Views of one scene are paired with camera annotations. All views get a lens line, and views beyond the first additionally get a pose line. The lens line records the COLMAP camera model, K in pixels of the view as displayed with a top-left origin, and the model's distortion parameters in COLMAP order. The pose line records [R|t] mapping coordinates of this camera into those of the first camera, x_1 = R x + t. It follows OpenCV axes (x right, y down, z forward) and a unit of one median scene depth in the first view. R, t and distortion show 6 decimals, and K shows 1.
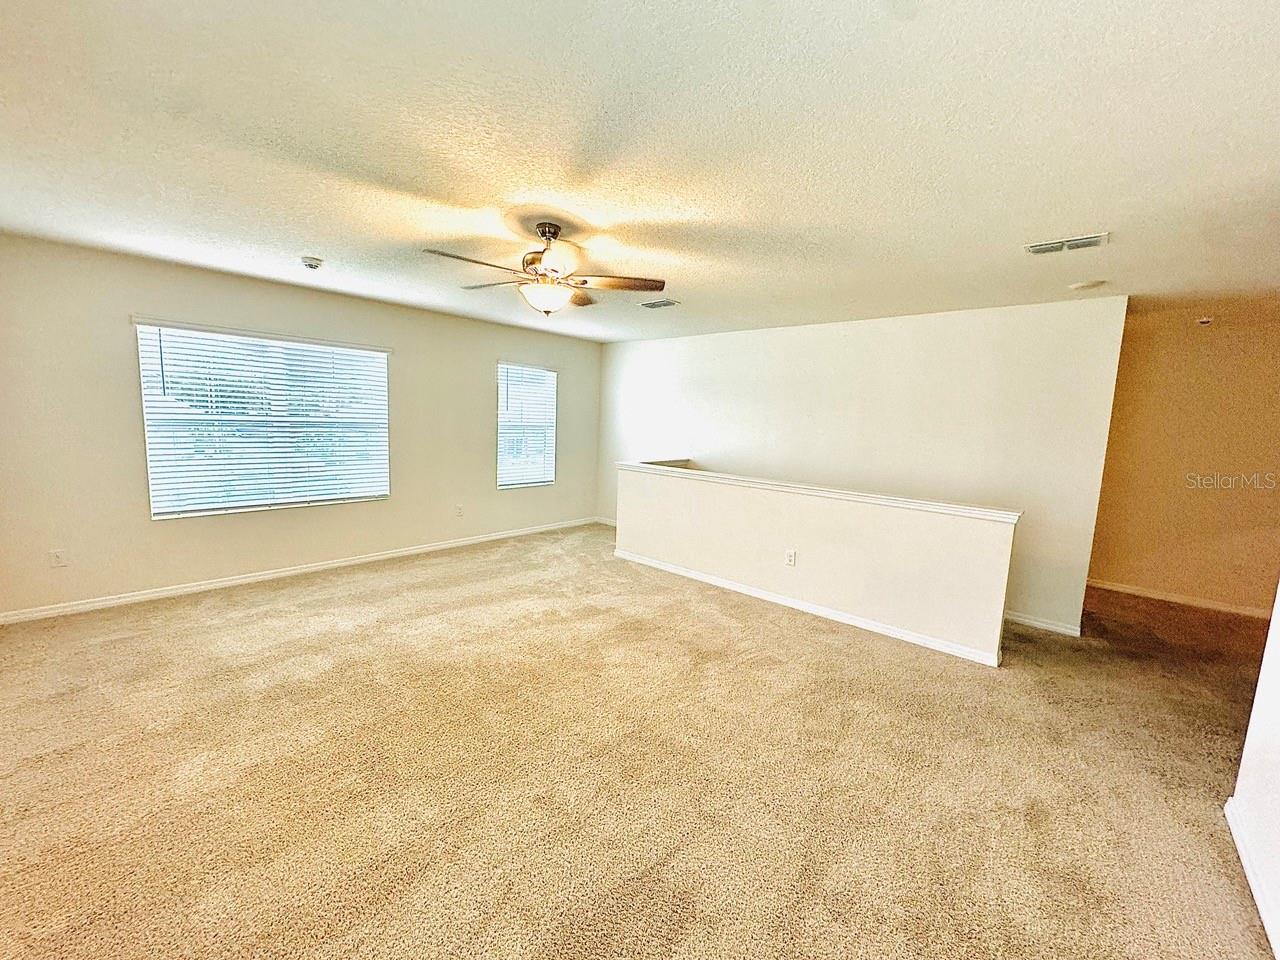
lens RADIAL K [[511.2, 0, 640.0], [0, 511.2, 480.0], [0, 0, 1]] dist [-0.001843, -0.000295]
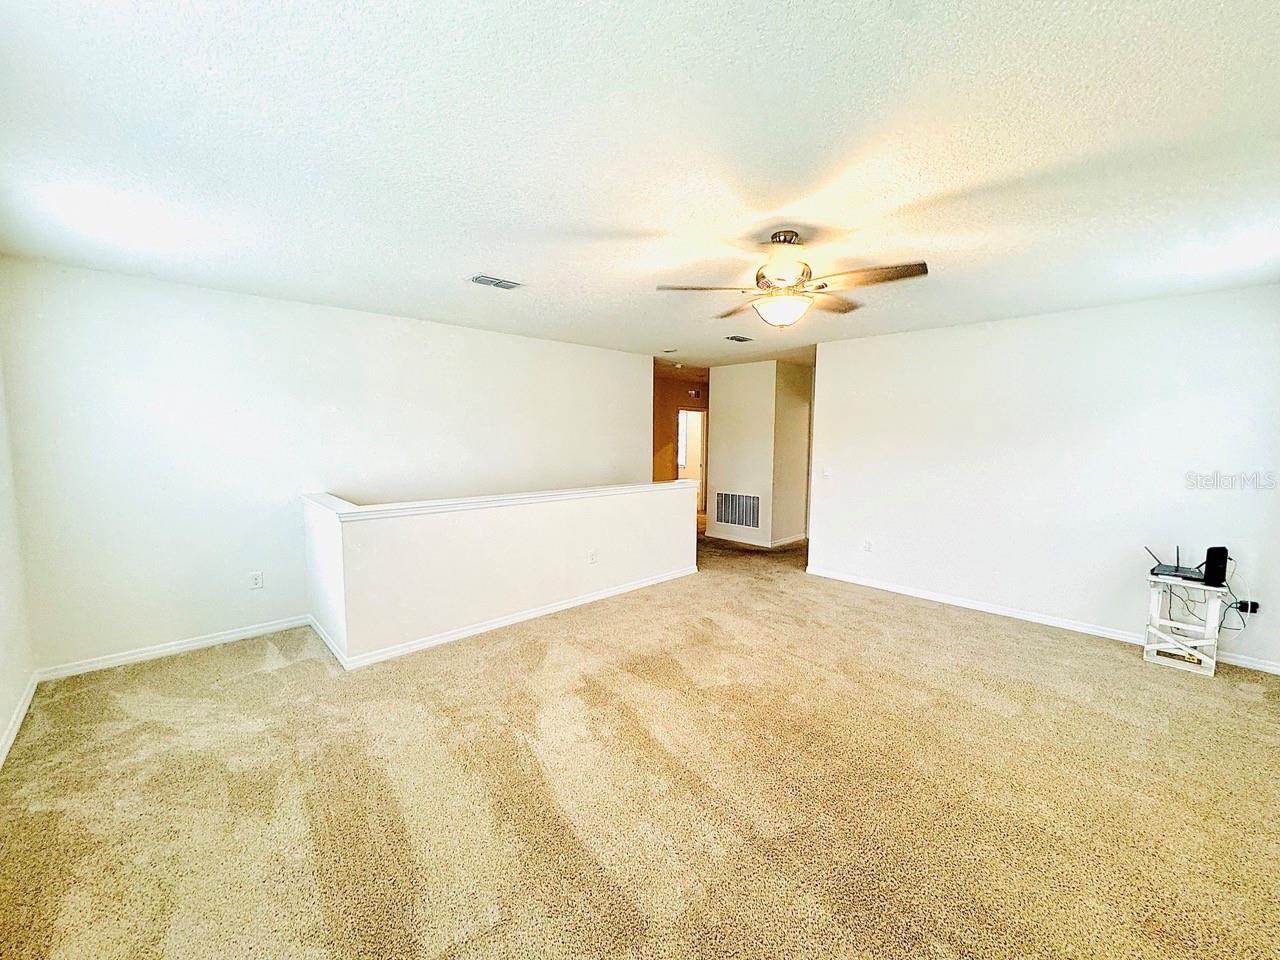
lens RADIAL K [[529.1, 0, 640.0], [0, 529.1, 480.0], [0, 0, 1]] dist [-0.000041, -0.000036]
pose [[0.099311, -0.136052, 0.985711, -0.653446], [0.131784, 0.983681, 0.122495, -0.101548], [-0.986291, 0.117736, 0.115620, 0.672597]]
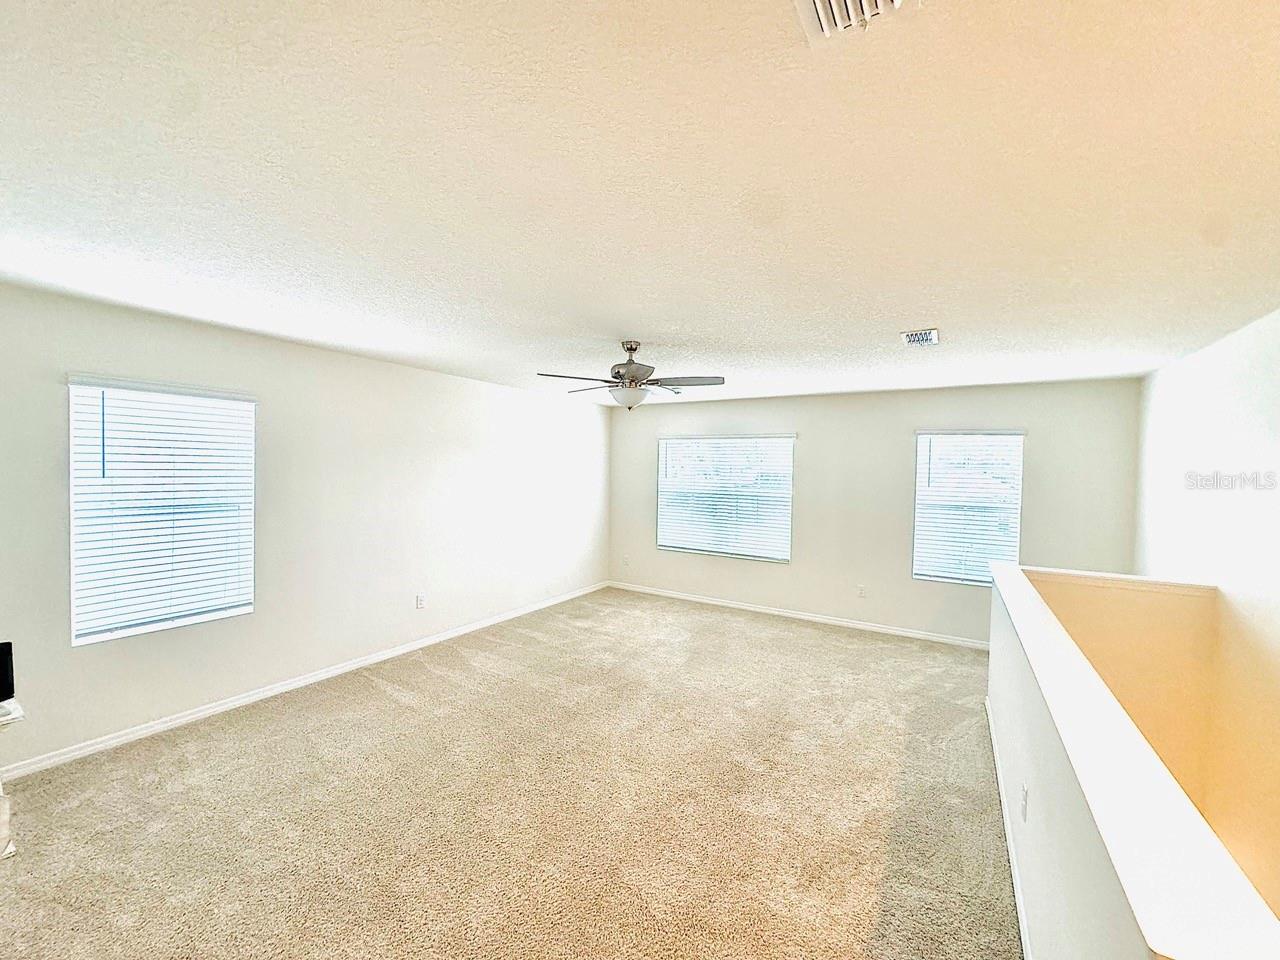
lens RADIAL K [[511.2, 0, 640.0], [0, 511.2, 480.0], [0, 0, 1]] dist [-0.001843, -0.000295]
pose [[0.179566, -0.017027, -0.983599, 0.593914], [-0.142278, 0.988888, -0.043093, -0.052498], [0.973403, 0.147683, 0.175148, 0.474740]]
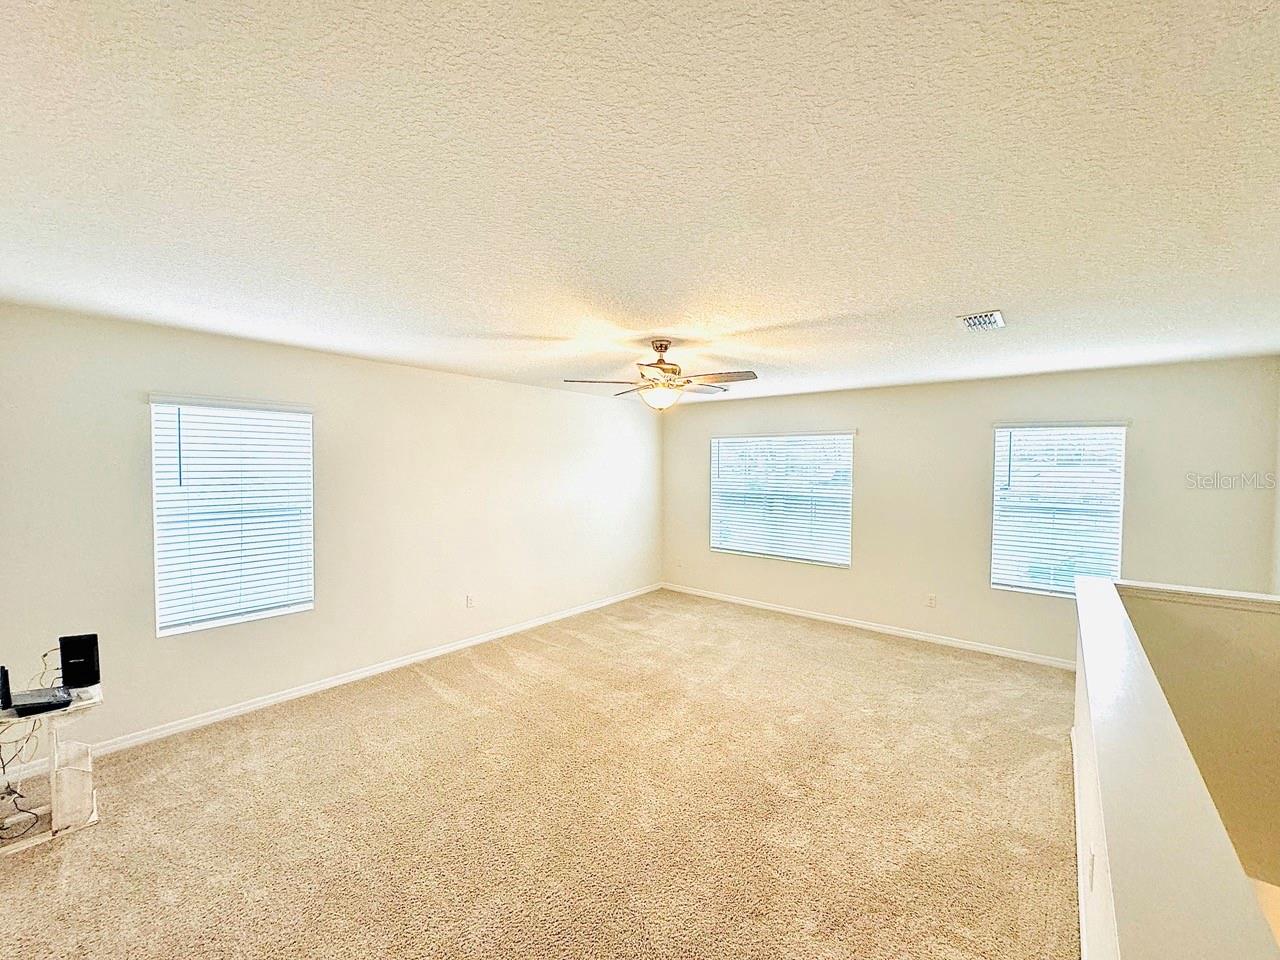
lens RADIAL K [[511.2, 0, 640.0], [0, 511.2, 480.0], [0, 0, 1]] dist [-0.001843, -0.000295]
pose [[0.037768, -0.013270, -0.999198, 0.579654], [-0.137769, 0.990294, -0.018359, -0.069083], [0.989744, 0.138352, 0.035573, 0.531804]]
